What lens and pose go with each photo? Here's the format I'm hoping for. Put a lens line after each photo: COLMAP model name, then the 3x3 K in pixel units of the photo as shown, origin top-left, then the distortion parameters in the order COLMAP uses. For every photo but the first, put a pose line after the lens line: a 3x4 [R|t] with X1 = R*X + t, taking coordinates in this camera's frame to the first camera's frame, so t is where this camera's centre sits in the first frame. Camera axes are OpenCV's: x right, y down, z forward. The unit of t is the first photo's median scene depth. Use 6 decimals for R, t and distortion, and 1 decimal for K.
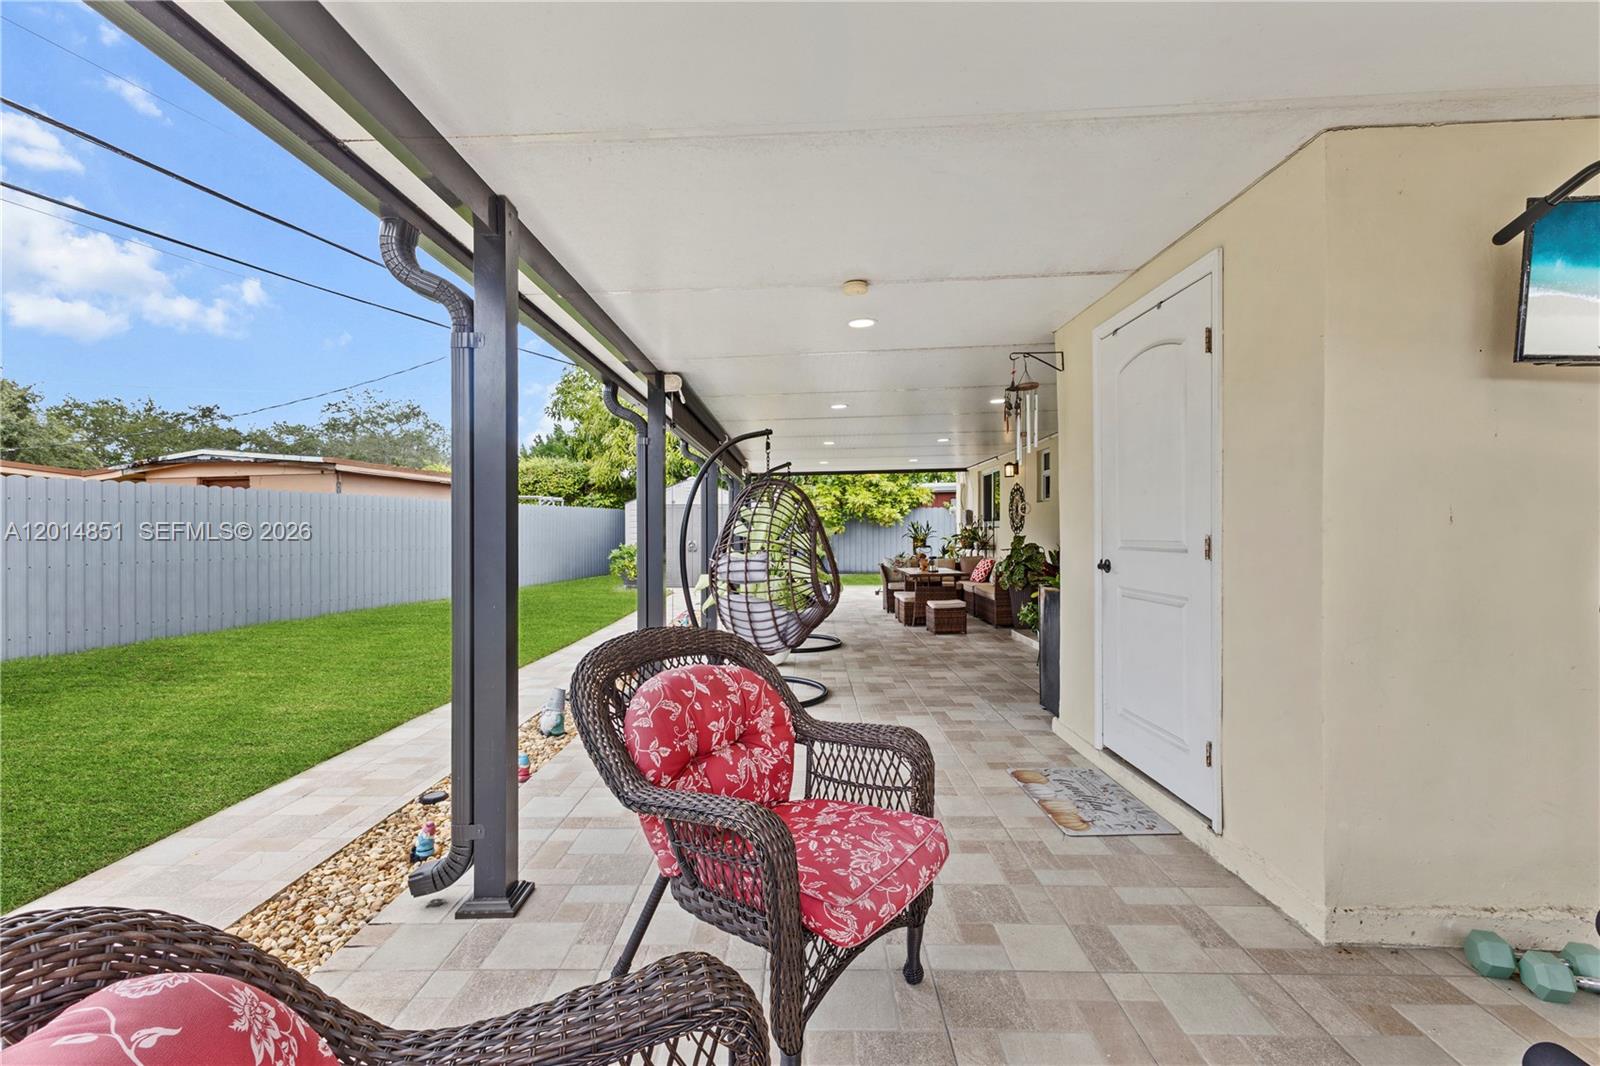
lens RADIAL K [[702.3, 0, 800.5], [0, 702.3, 511.3], [0, 0, 1]] dist [0.006541, 0.000778]
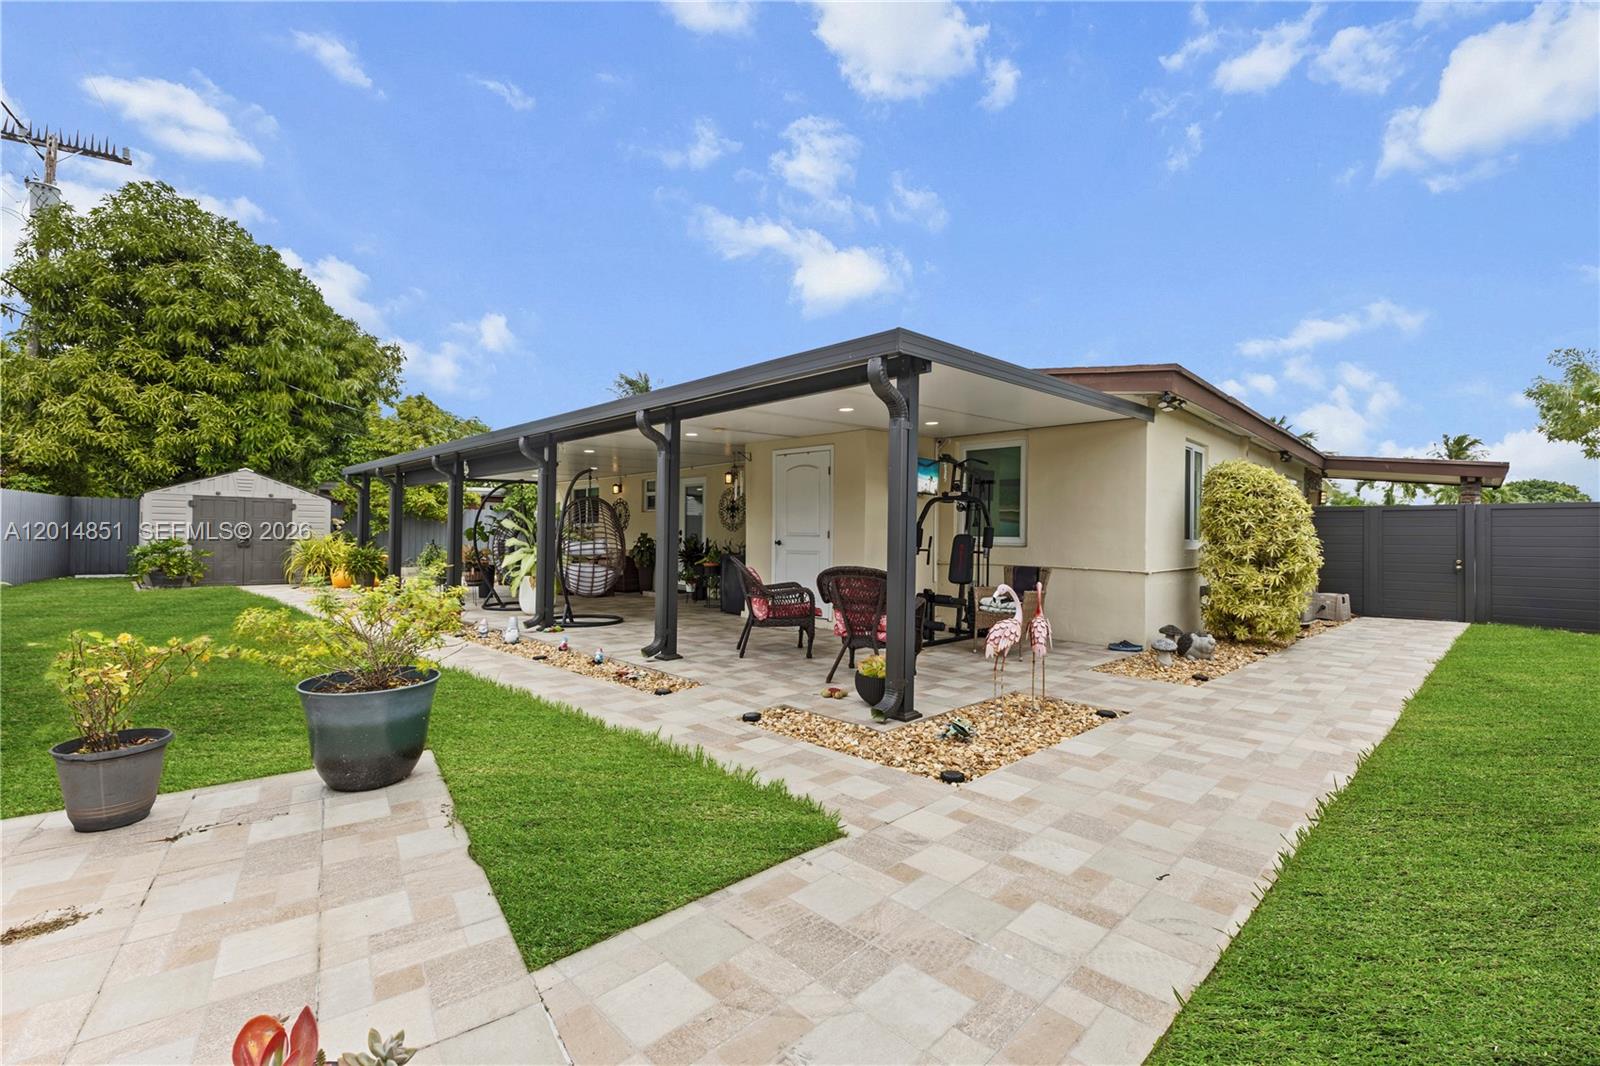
lens RADIAL K [[696.5, 0, 800.6], [0, 696.5, 524.9], [0, 0, 1]] dist [-0.001077, -0.000182]
pose [[0.693009, 0.022016, 0.720593, -0.421581], [-0.033694, 0.999430, 0.001869, 0.000587], [-0.720141, -0.025575, 0.693356, -0.263597]]
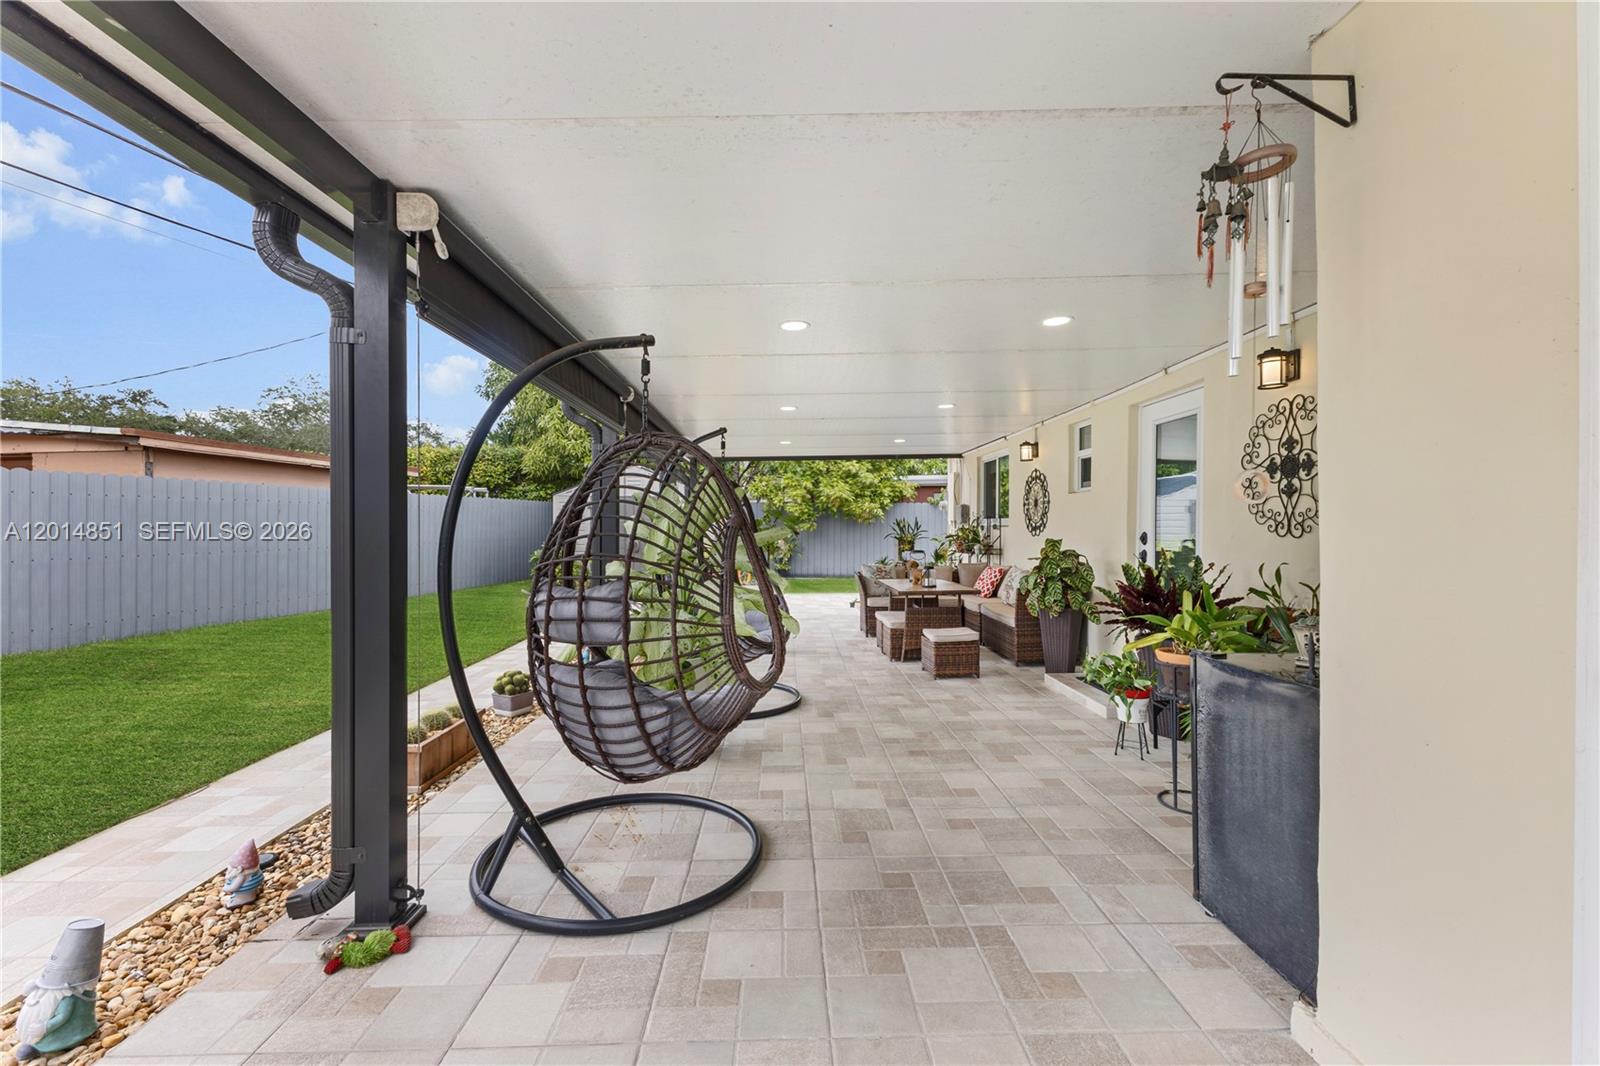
lens RADIAL K [[696.5, 0, 800.6], [0, 696.5, 524.9], [0, 0, 1]] dist [-0.001077, -0.000182]
pose [[0.999339, 0.006042, 0.035838, 0.021112], [-0.006904, 0.999689, 0.023973, 0.003602], [-0.035682, -0.024205, 0.999070, 0.215112]]
